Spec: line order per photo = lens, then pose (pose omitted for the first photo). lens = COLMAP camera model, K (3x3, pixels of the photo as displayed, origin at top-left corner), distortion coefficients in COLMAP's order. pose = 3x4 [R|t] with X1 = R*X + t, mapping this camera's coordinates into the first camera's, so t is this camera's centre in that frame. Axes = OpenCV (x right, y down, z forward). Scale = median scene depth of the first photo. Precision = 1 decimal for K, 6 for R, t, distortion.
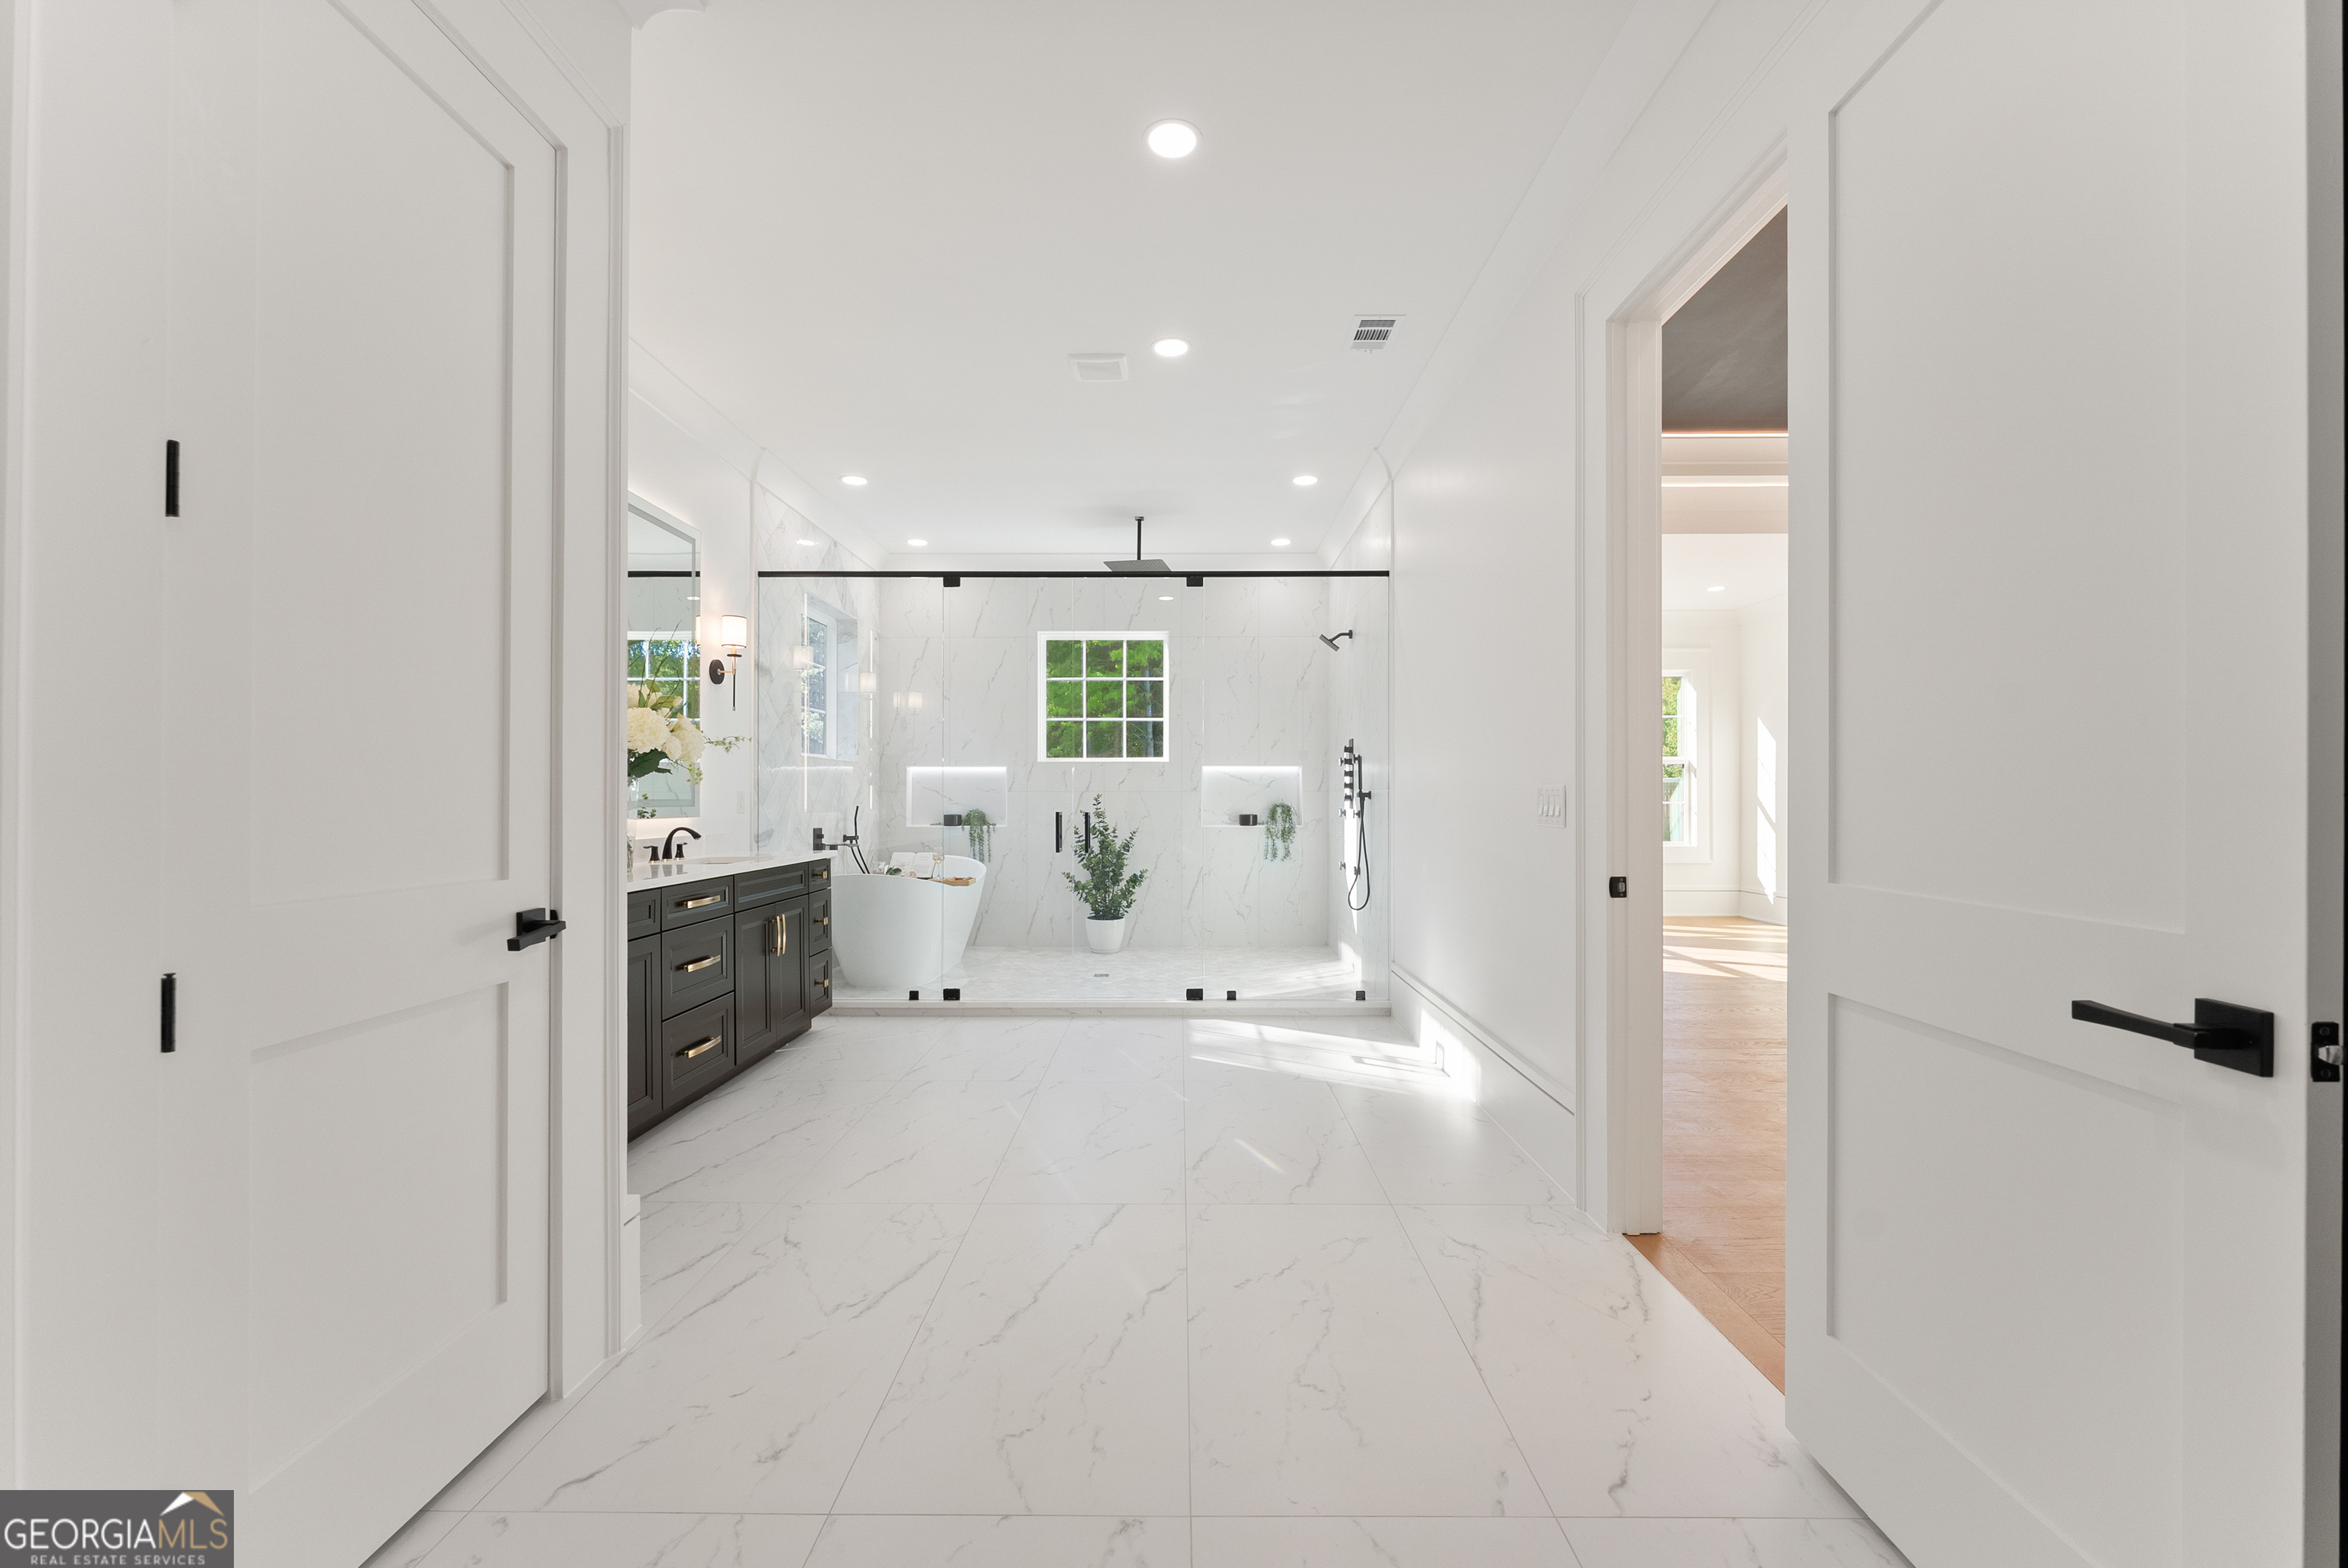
lens RADIAL K [[948.7, 0, 1165.3], [0, 948.7, 805.5], [0, 0, 1]] dist [0.000383, -0.000174]
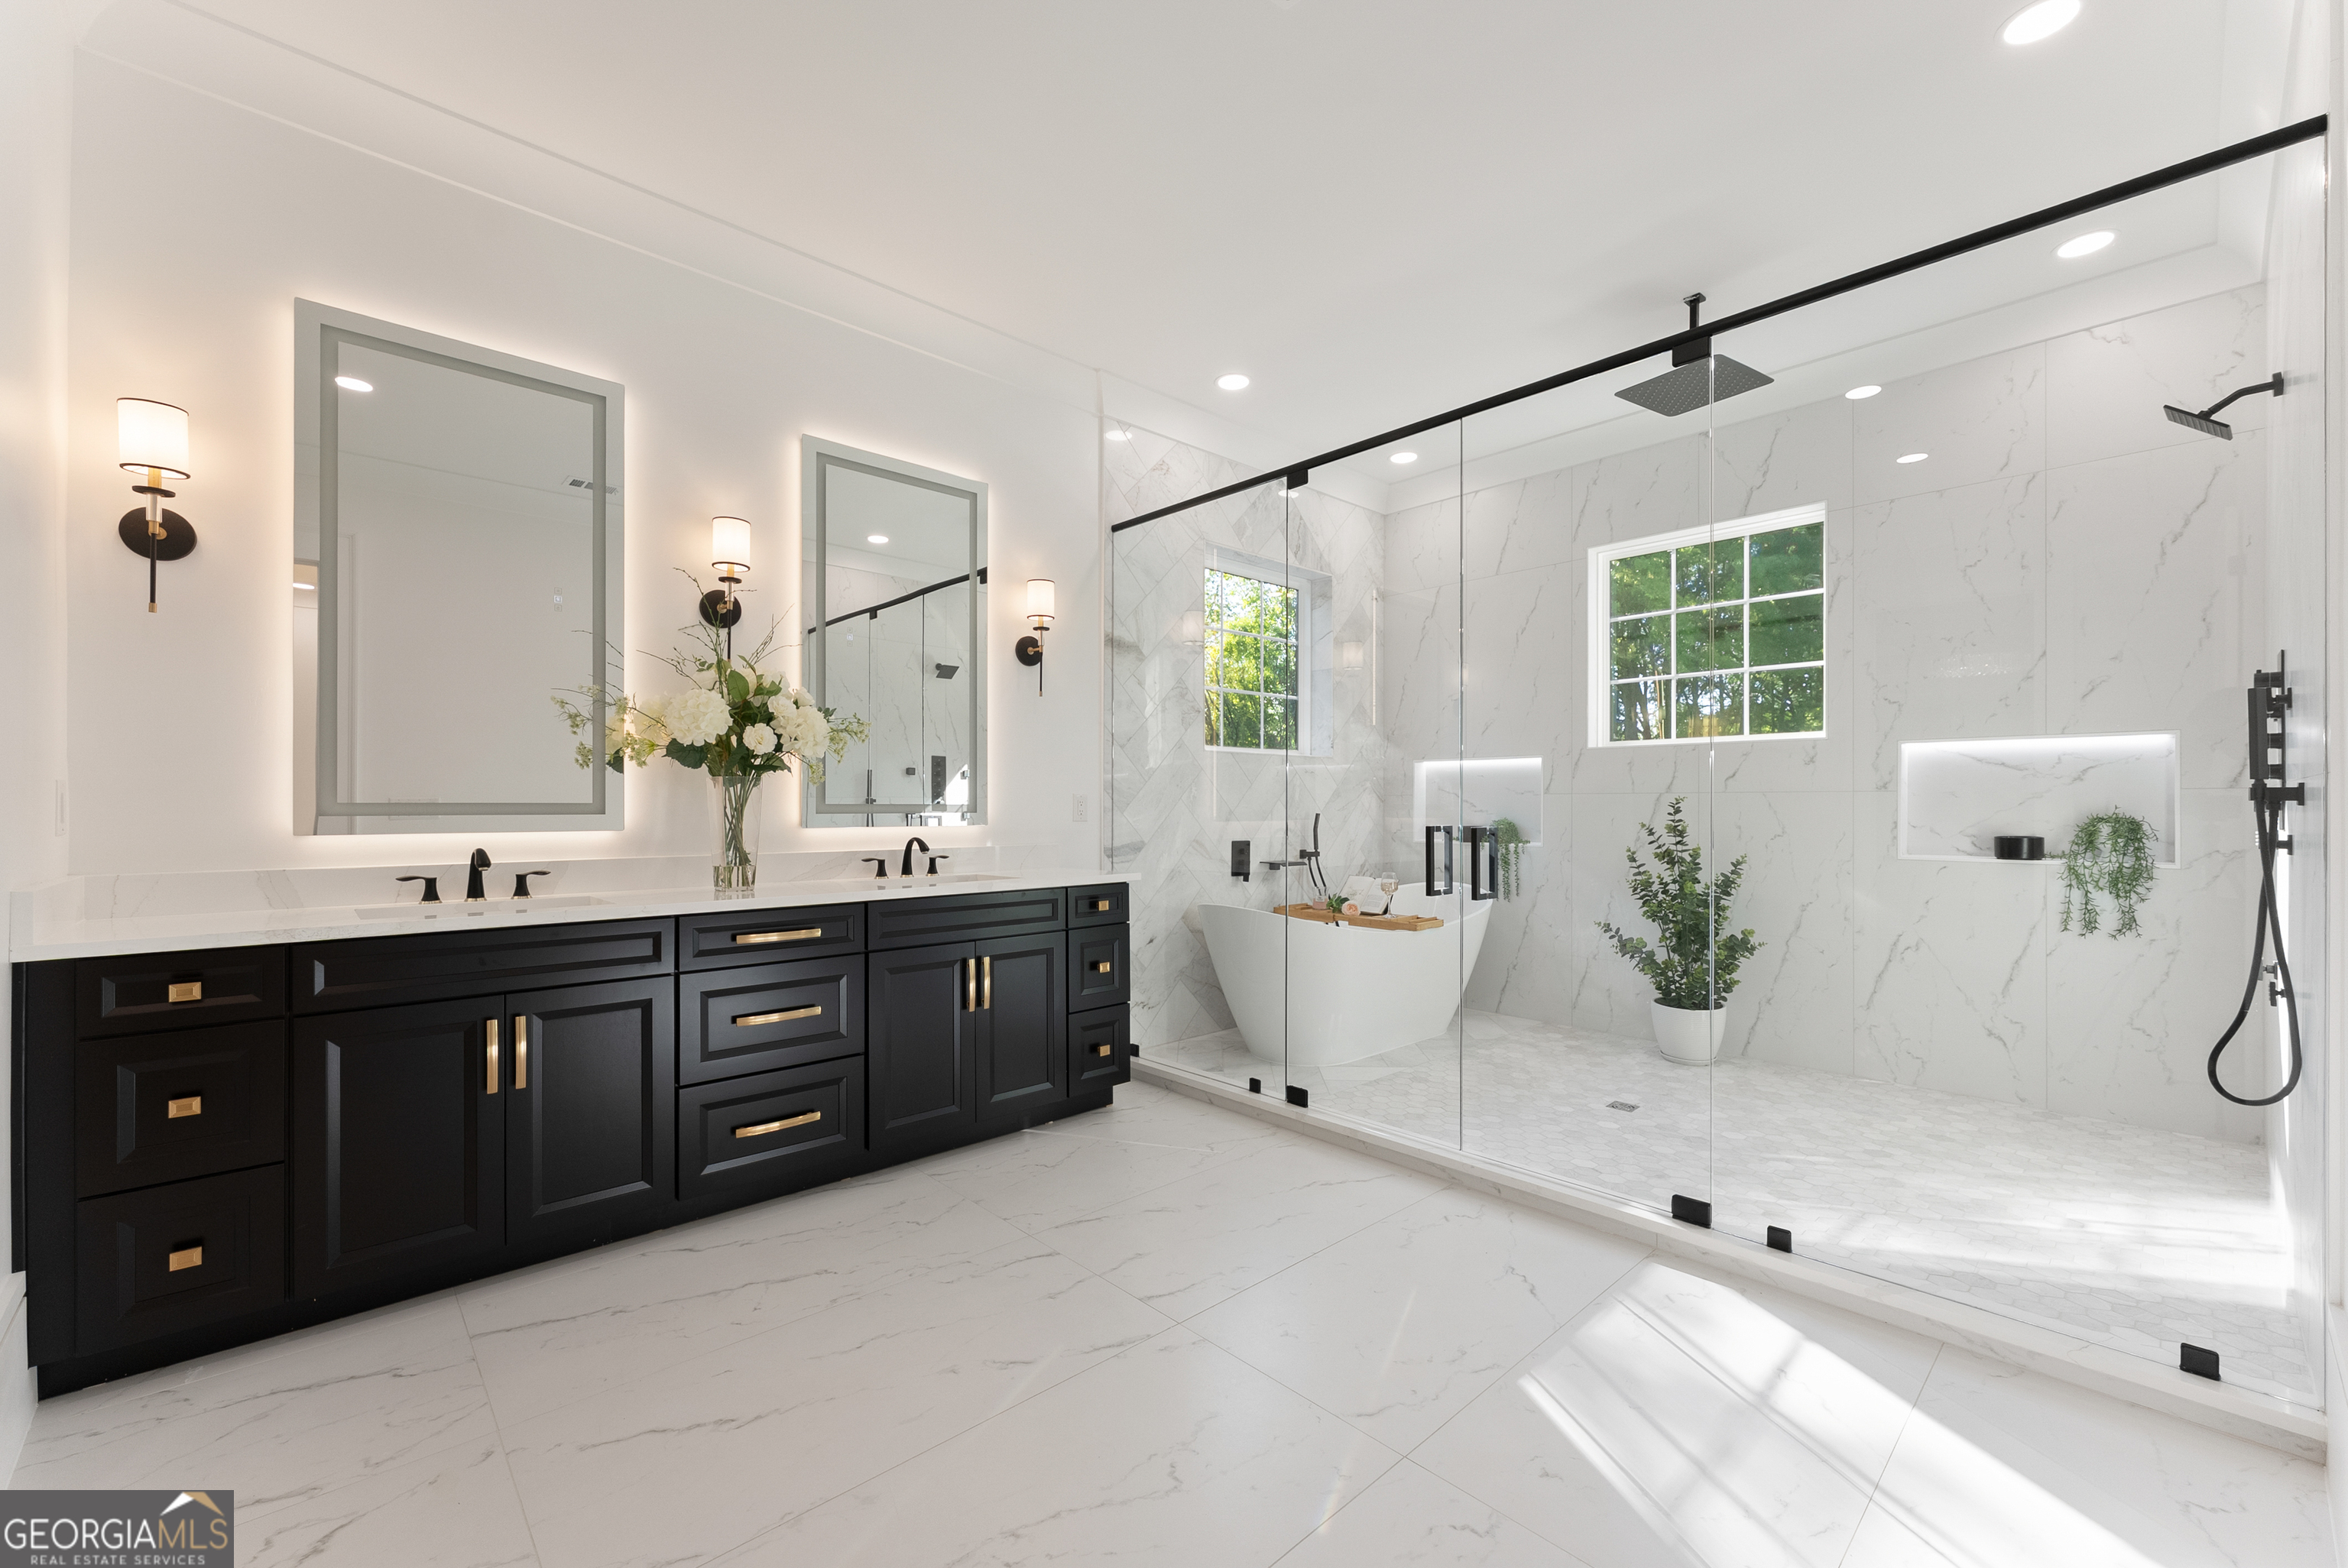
lens RADIAL K [[948.7, 0, 1165.3], [0, 948.7, 805.5], [0, 0, 1]] dist [0.000383, -0.000174]
pose [[0.685880, 0.001406, -0.727713, 0.144621], [-0.006472, 0.999970, -0.004167, -0.001759], [0.727686, 0.007568, 0.685869, 0.347886]]
